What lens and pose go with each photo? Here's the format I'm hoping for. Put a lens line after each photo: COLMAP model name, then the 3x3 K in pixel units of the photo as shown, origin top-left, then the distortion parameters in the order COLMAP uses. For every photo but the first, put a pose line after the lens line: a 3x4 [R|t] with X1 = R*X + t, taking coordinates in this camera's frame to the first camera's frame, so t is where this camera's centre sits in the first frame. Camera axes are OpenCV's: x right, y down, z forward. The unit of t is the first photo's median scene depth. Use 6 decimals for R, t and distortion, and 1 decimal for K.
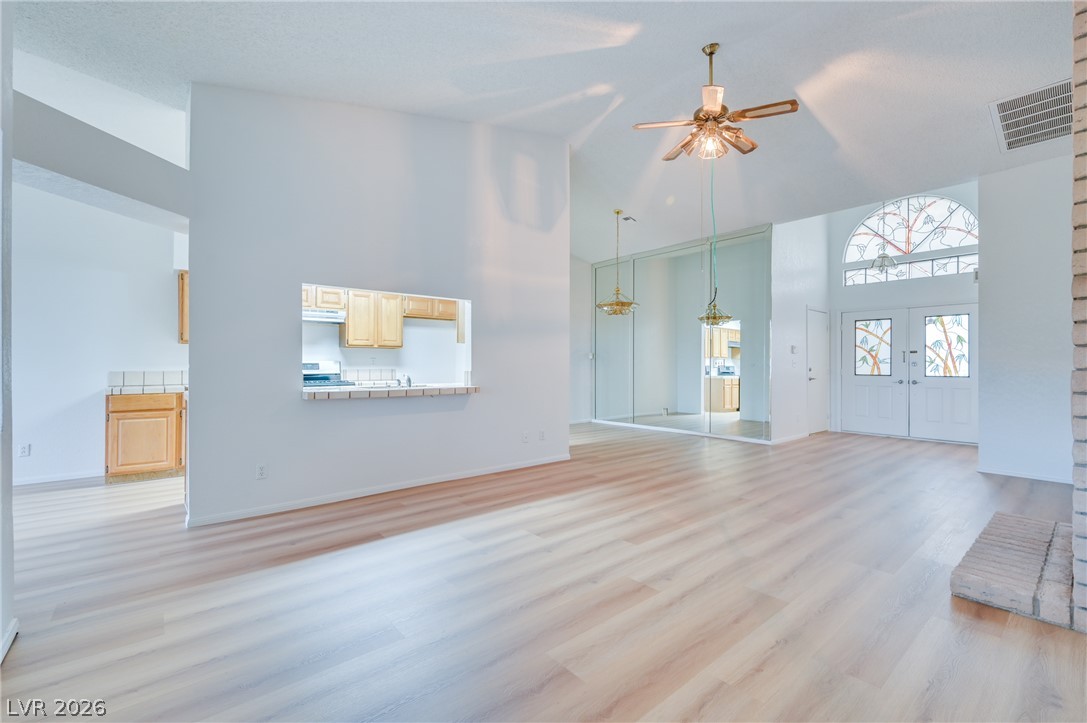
lens RADIAL K [[477.7, 0, 542.3], [0, 477.7, 365.1], [0, 0, 1]] dist [-0.000014, -0.000562]
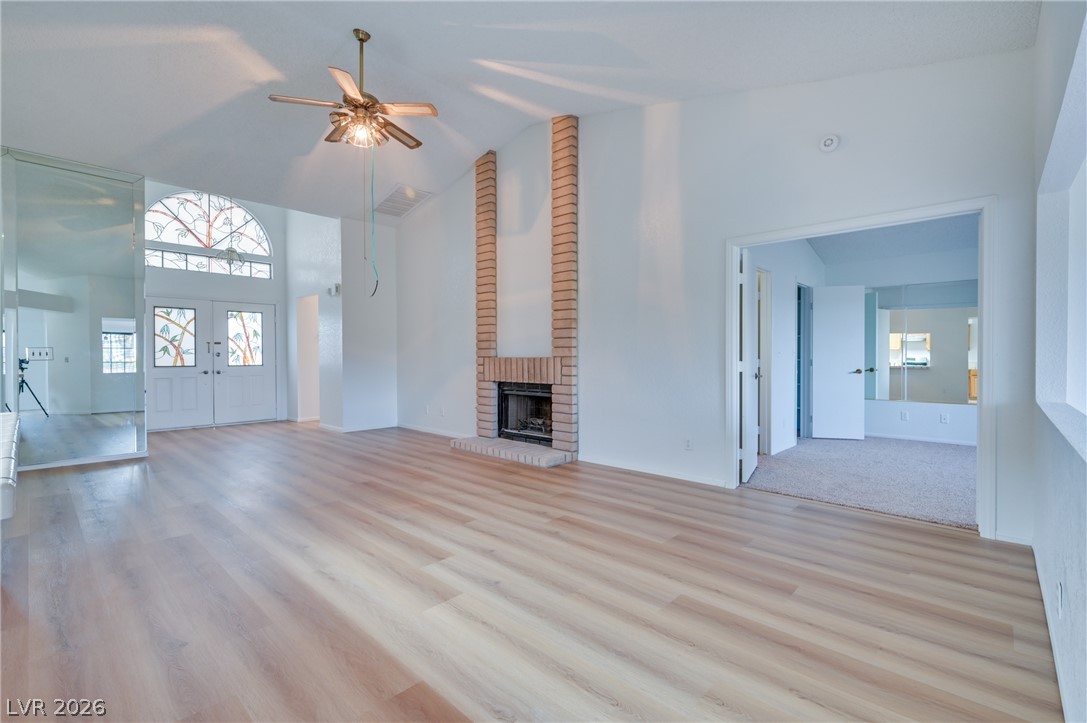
lens RADIAL K [[477.7, 0, 564.1], [0, 477.7, 362.8], [0, 0, 1]] dist [-0.000014, -0.000562]
pose [[-0.144477, -0.018756, 0.989330, -0.390932], [0.004178, 0.999800, 0.019565, -0.001574], [-0.989499, 0.006960, -0.144369, 0.411429]]
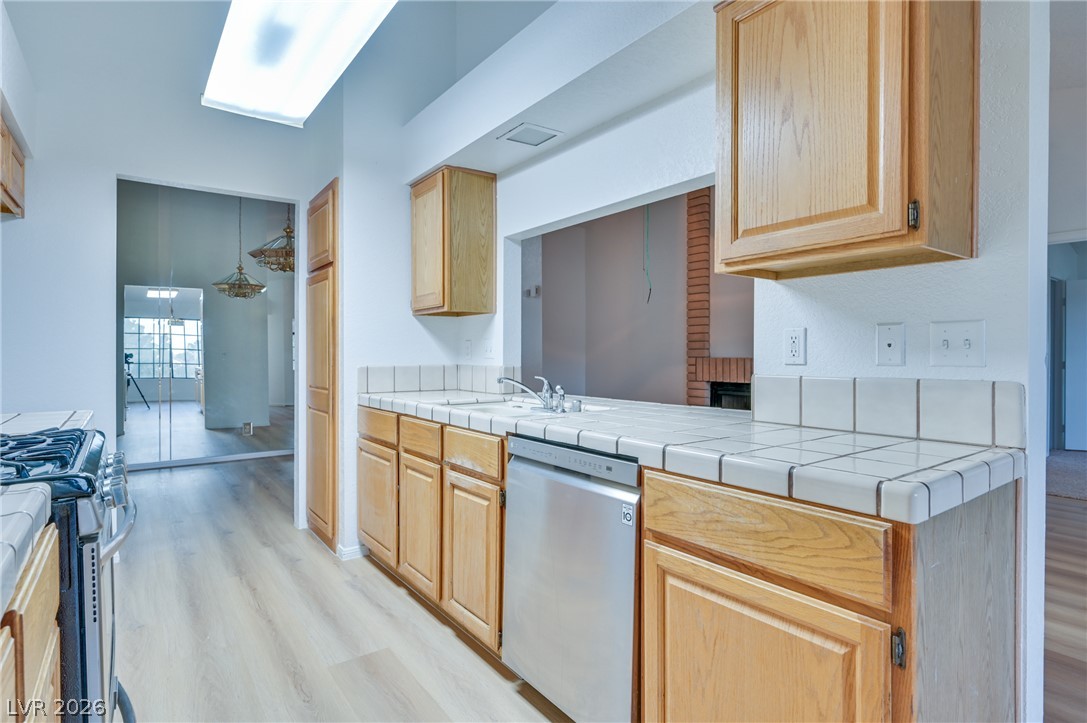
lens RADIAL K [[567.6, 0, 561.1], [0, 567.6, 357.1], [0, 0, 1]] dist [-0.003650, 0.000466]
pose [[0.037963, -0.005128, 0.999266, -0.555654], [0.000714, 0.999987, 0.005105, -0.001332], [-0.999279, 0.000519, 0.037967, 0.637172]]
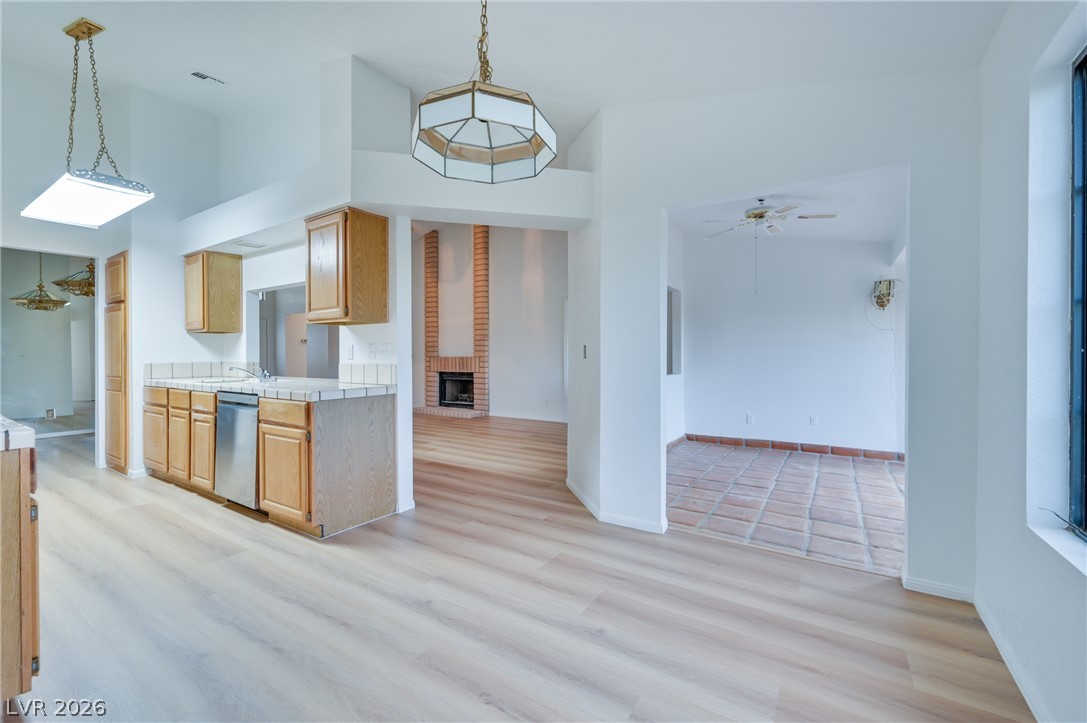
lens RADIAL K [[435.7, 0, 564.3], [0, 435.7, 356.6], [0, 0, 1]] dist [0.002932, -0.000966]
pose [[-0.326072, -0.003454, 0.945339, -0.845472], [0.004223, 0.999978, 0.005111, -0.000913], [-0.945336, 0.005659, -0.326050, 0.475052]]
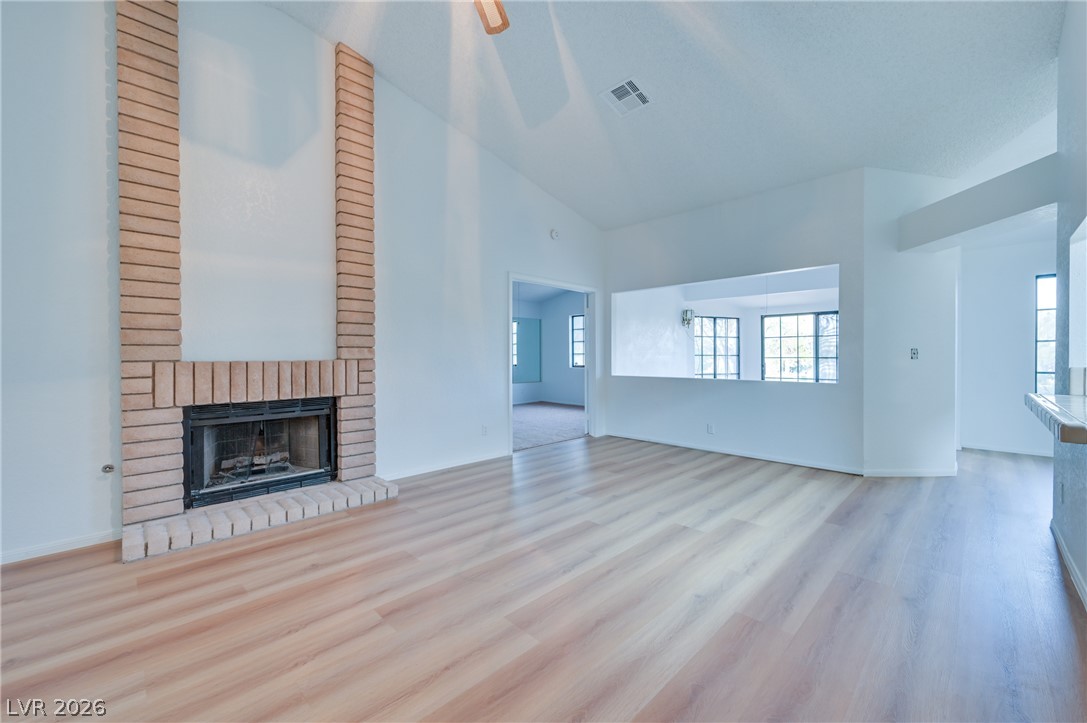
lens RADIAL K [[435.7, 0, 535.2], [0, 435.7, 359.6], [0, 0, 1]] dist [0.002932, -0.000966]
pose [[-0.997238, 0.000322, -0.074275, 0.168419], [-0.000255, 0.999970, 0.007766, -0.000436], [0.074275, 0.007763, -0.997208, 0.853628]]
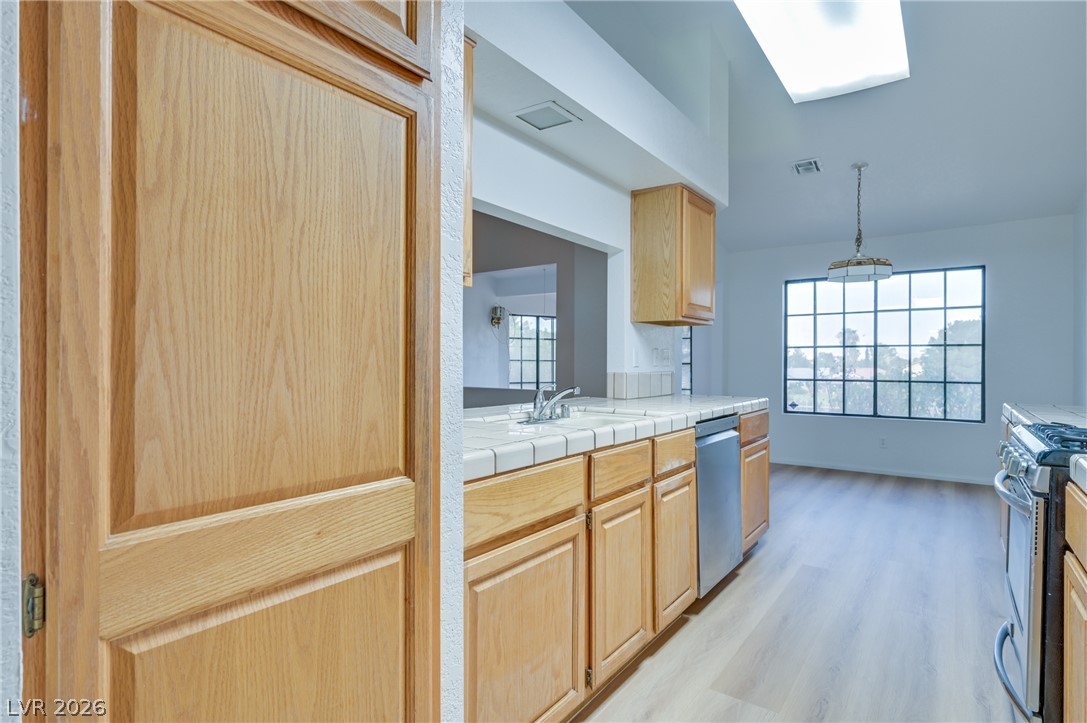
lens RADIAL K [[567.6, 0, 540.9], [0, 567.6, 363.3], [0, 0, 1]] dist [-0.003650, 0.000466]
pose [[-0.968135, -0.003672, -0.250402, -0.099390], [-0.004413, 0.999987, 0.002401, -0.000625], [0.250390, 0.003429, -0.968139, 0.992147]]
